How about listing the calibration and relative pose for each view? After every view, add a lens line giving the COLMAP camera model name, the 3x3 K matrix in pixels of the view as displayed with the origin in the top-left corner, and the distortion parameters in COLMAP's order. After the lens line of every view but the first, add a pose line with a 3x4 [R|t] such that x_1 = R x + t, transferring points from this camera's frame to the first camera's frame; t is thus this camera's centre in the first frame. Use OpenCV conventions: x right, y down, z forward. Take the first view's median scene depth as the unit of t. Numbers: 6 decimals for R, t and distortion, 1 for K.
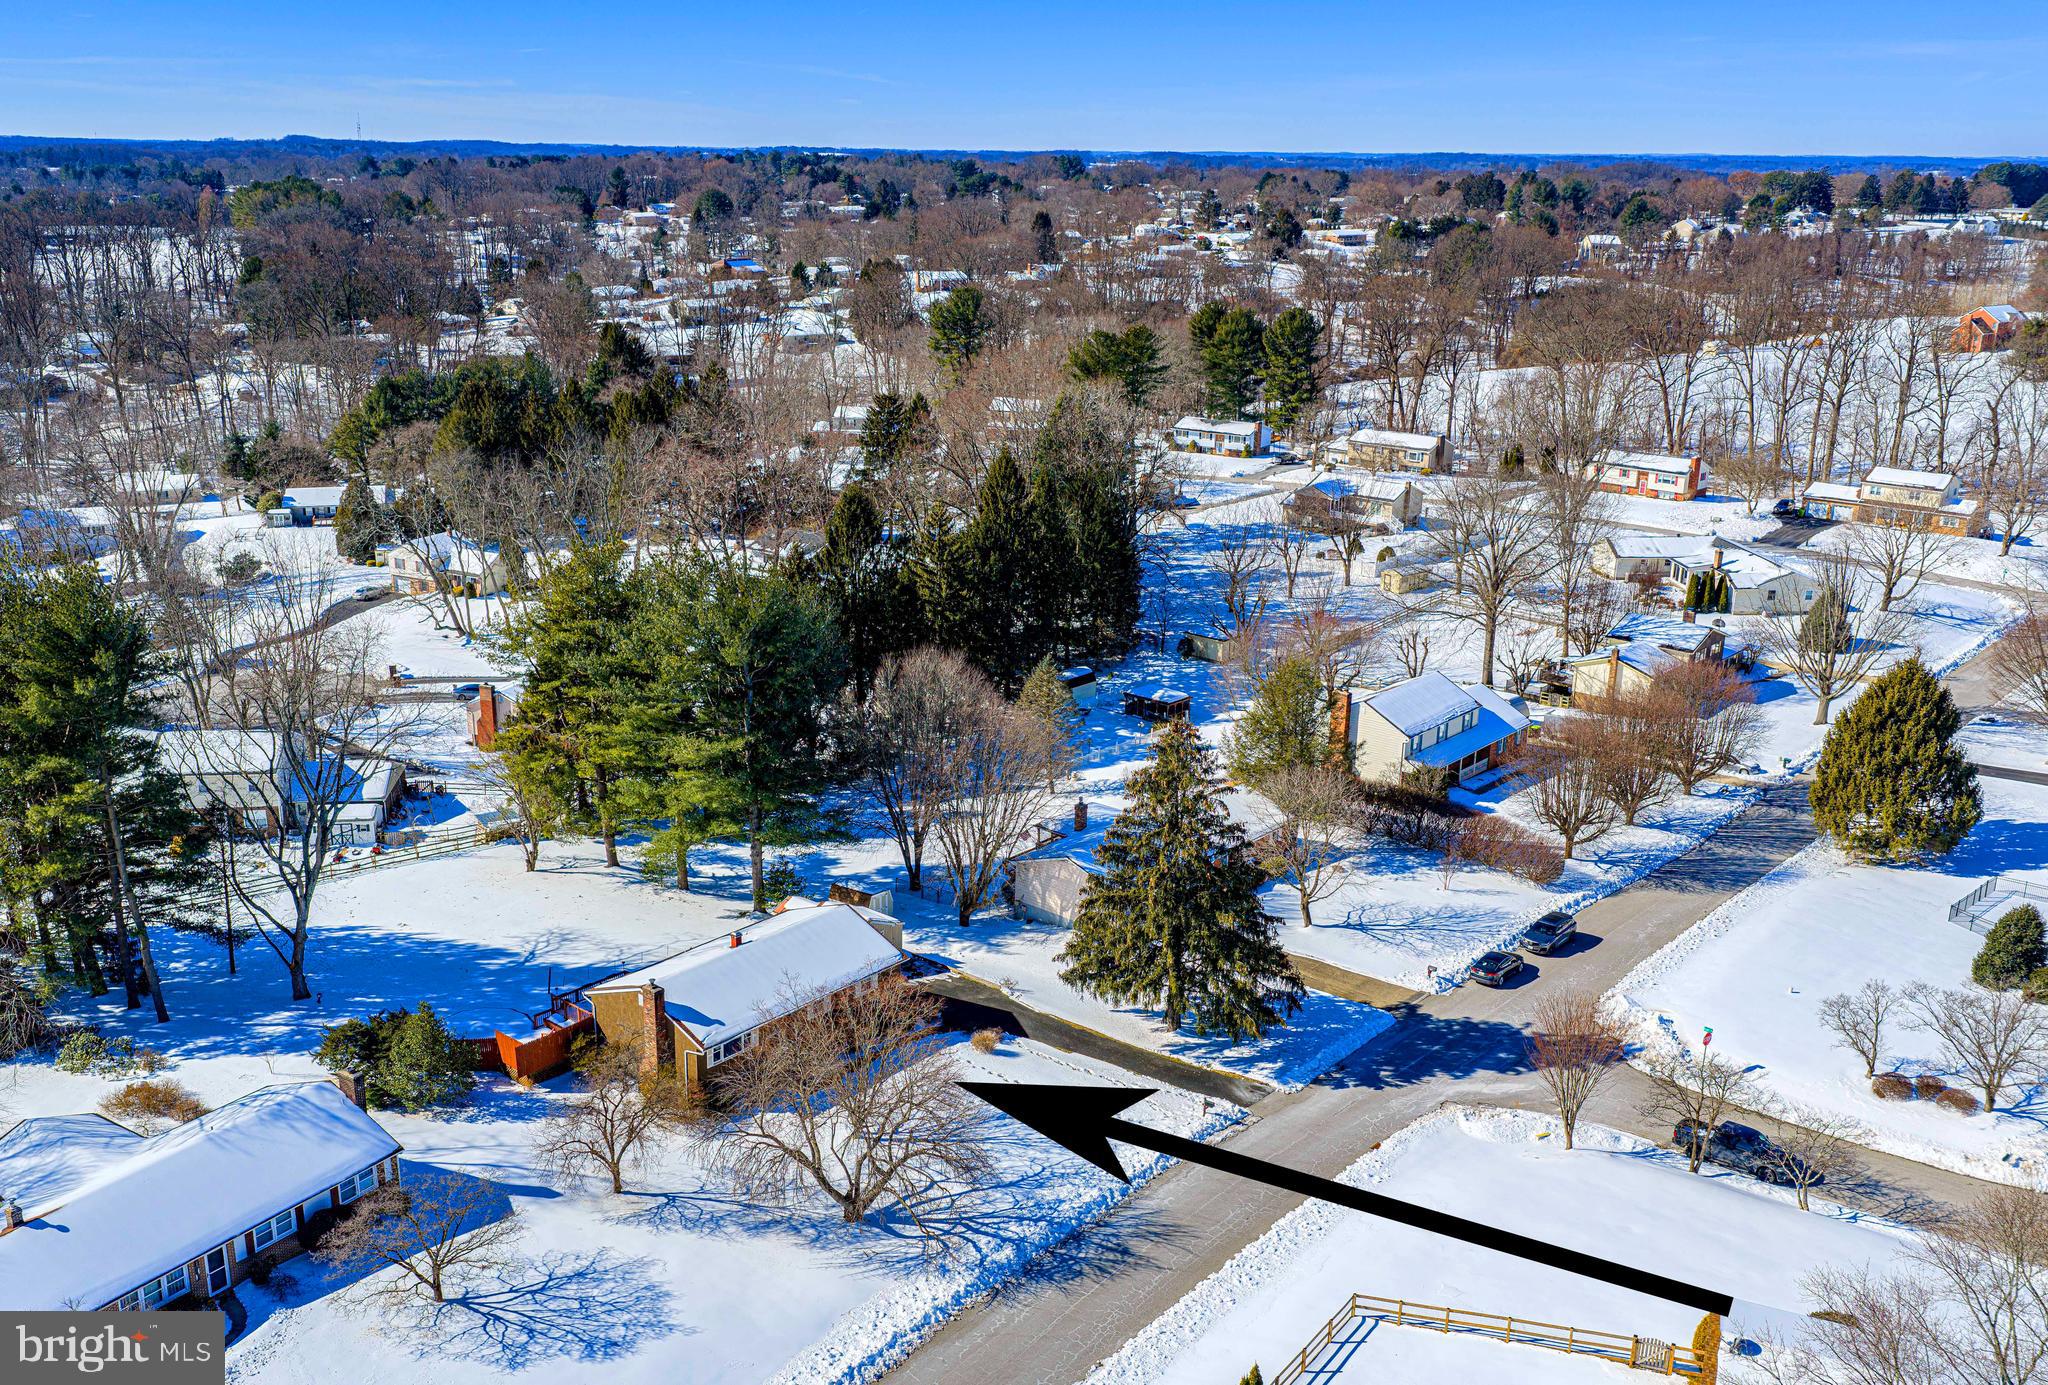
lens RADIAL K [[1836.3, 0, 989.3], [0, 1836.3, 690.9], [0, 0, 1]] dist [0.020407, -0.020150]
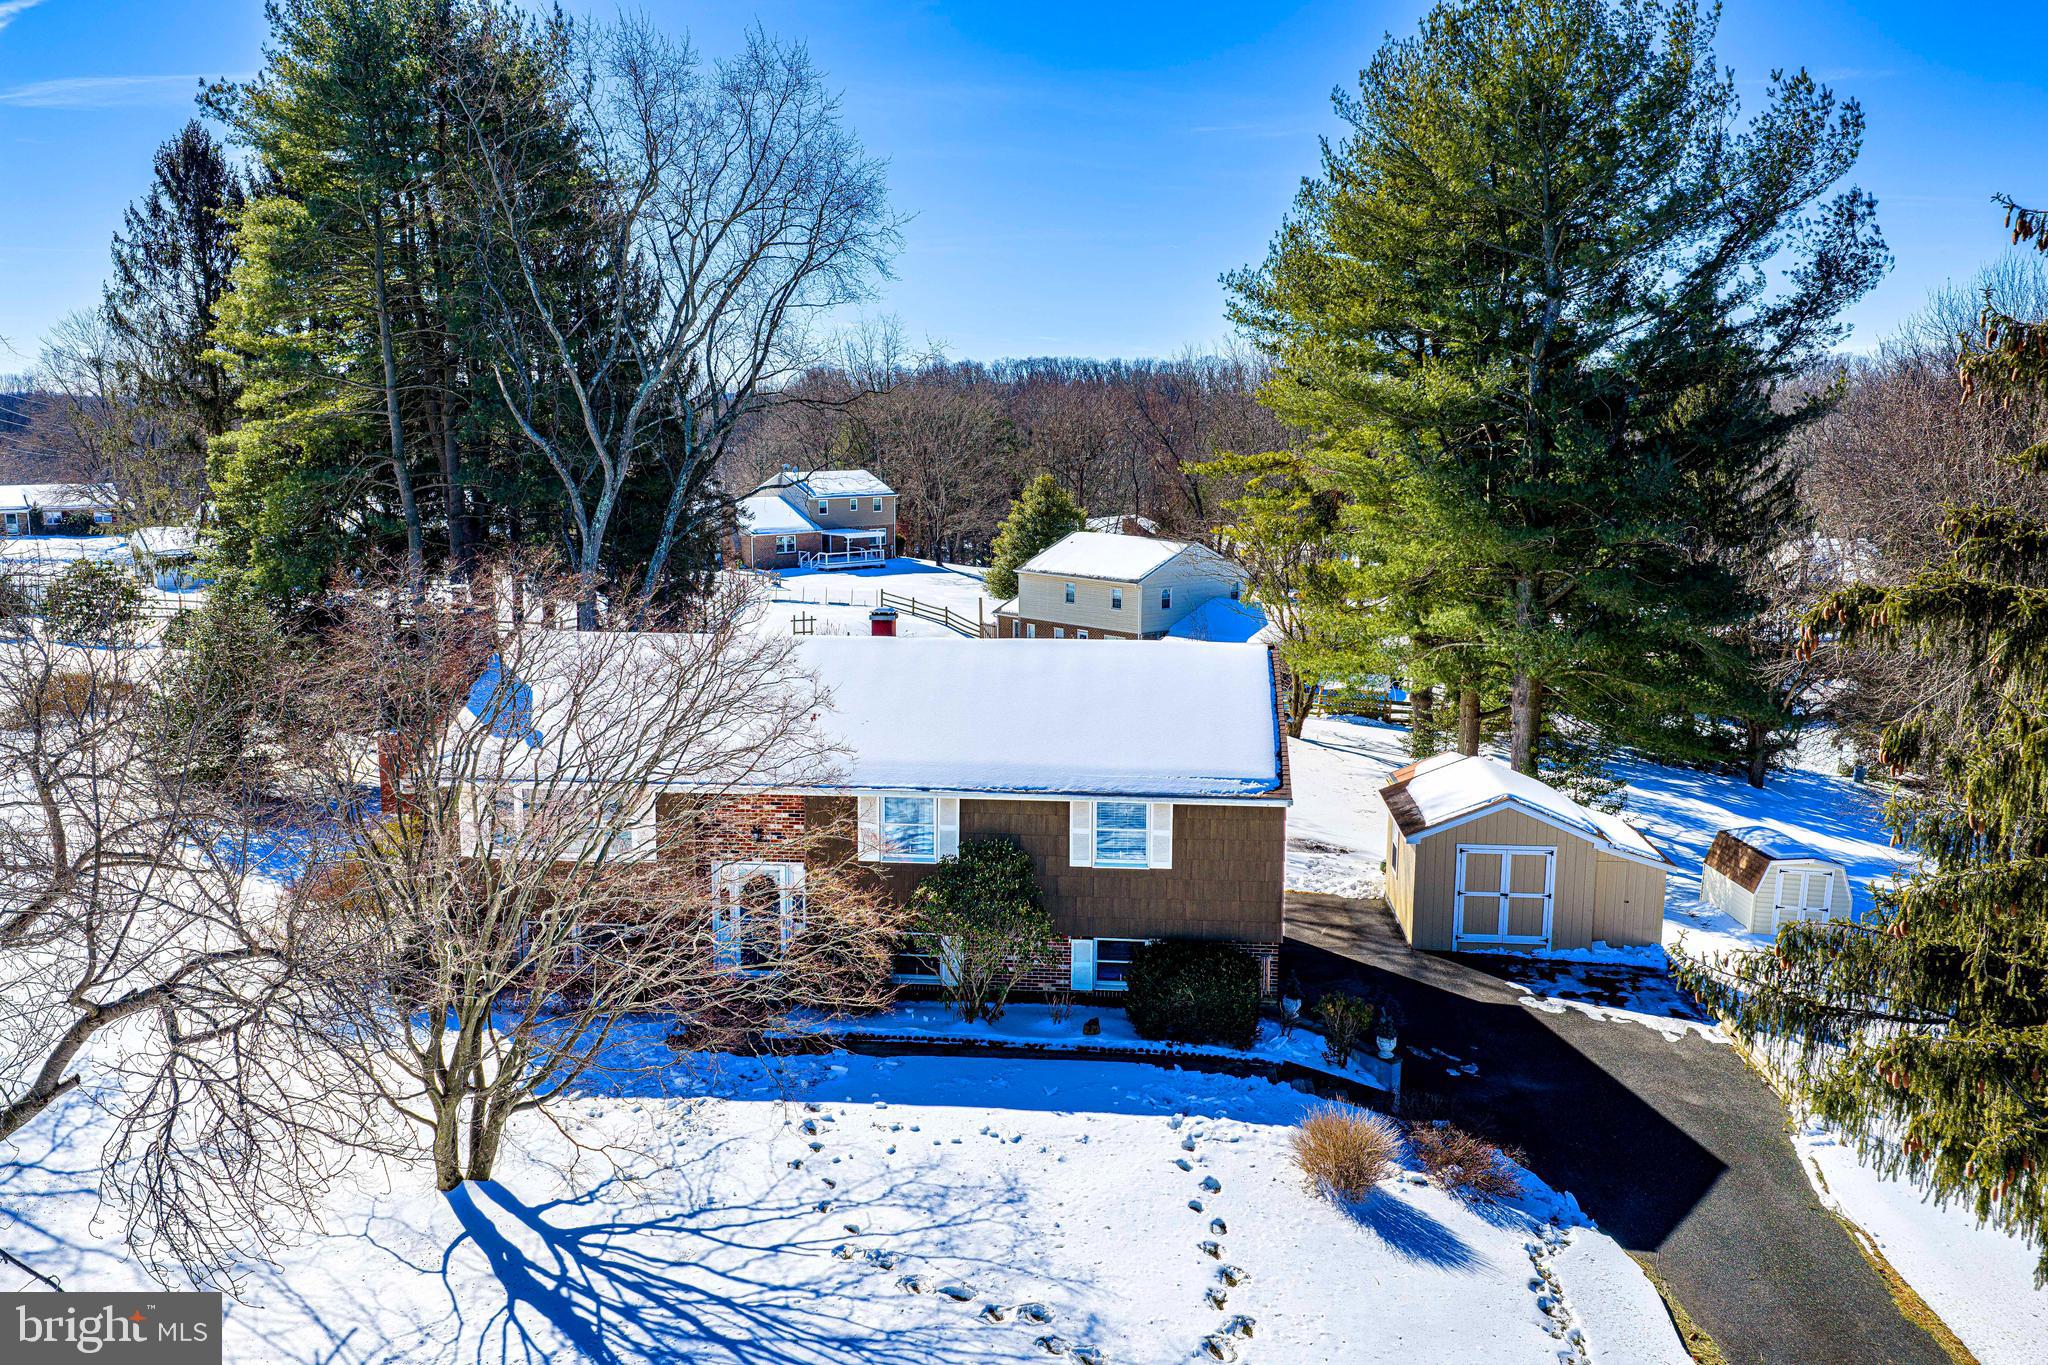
lens RADIAL K [[1686.6, 0, 1022.3], [0, 1686.6, 688.3], [0, 0, 1]] dist [0.021840, -0.030697]
pose [[0.591740, 0.124585, -0.796444, 0.137627], [-0.227646, 0.973598, -0.016840, 0.139915], [0.773318, 0.191272, 0.604478, 0.790848]]
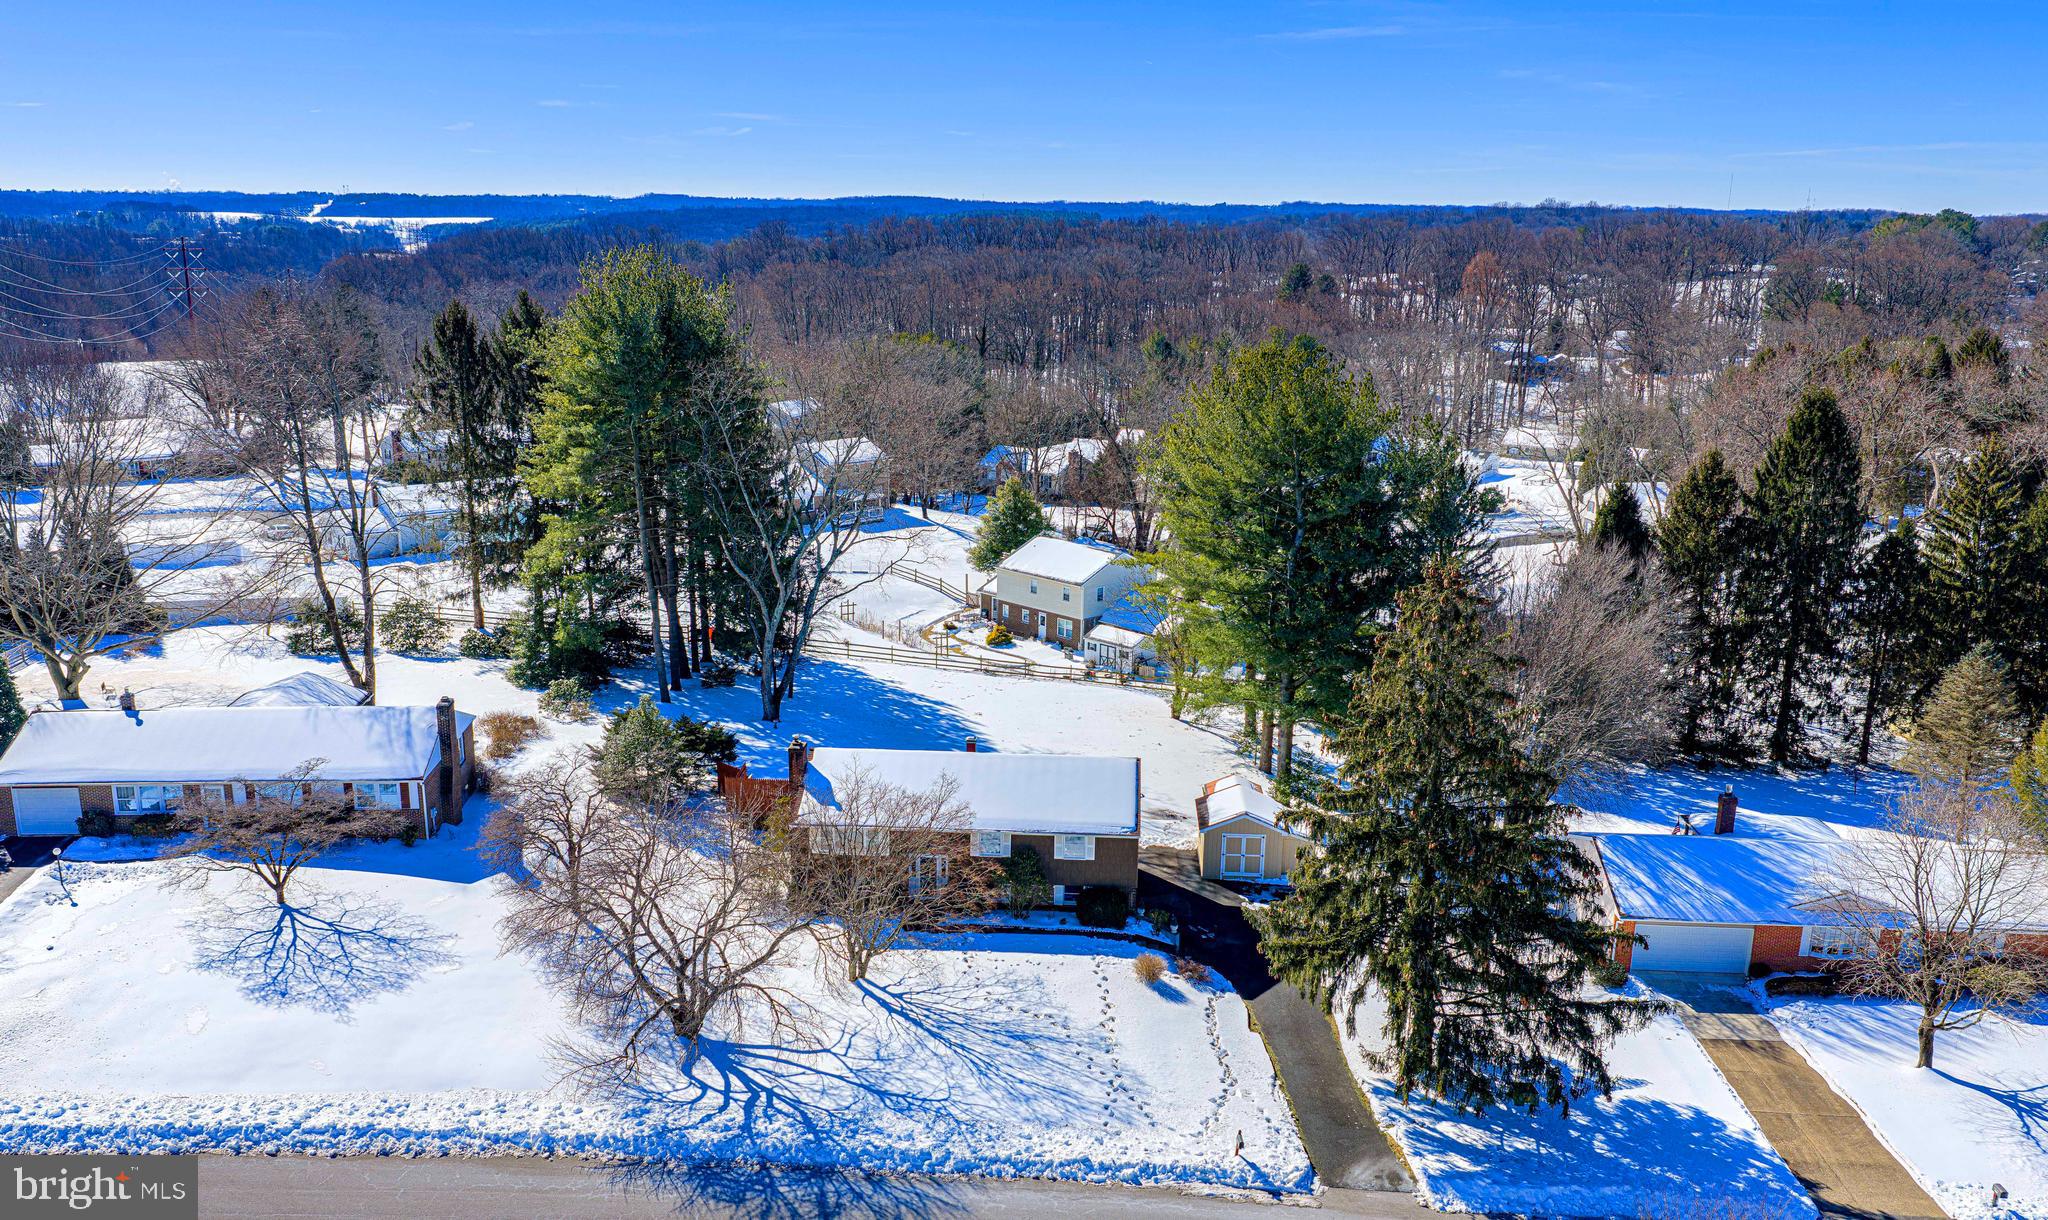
lens RADIAL K [[1719.5, 0, 1020.9], [0, 1719.5, 680.7], [0, 0, 1]] dist [0.020973, -0.017865]
pose [[0.618197, 0.206466, -0.758422, 0.438671], [-0.230806, 0.970032, 0.075941, 0.041059], [0.751373, 0.128102, 0.647325, 0.492372]]
